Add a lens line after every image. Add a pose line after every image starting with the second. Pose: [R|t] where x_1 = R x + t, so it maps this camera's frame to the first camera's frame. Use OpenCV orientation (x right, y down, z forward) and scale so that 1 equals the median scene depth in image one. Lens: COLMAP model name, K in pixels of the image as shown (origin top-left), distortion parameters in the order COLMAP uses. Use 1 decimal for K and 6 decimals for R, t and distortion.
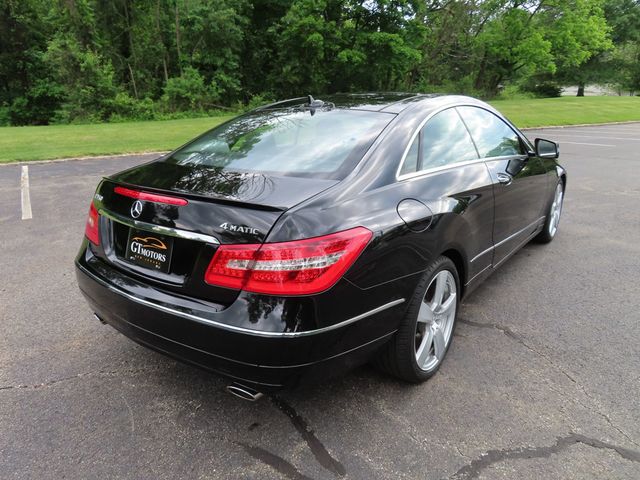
lens RADIAL K [[464.8, 0, 317.4], [0, 464.8, 249.8], [0, 0, 1]] dist [-0.013111, 0.013129]
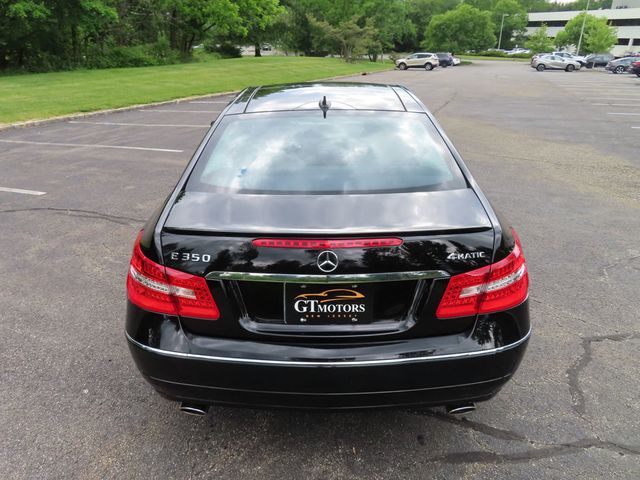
lens RADIAL K [[464.8, 0, 317.4], [0, 464.8, 249.8], [0, 0, 1]] dist [-0.013111, 0.013129]
pose [[0.795378, -0.236405, 0.558110, -0.128913], [0.191013, 0.971645, 0.139352, -0.033897], [-0.575229, -0.004231, 0.817982, 0.050034]]
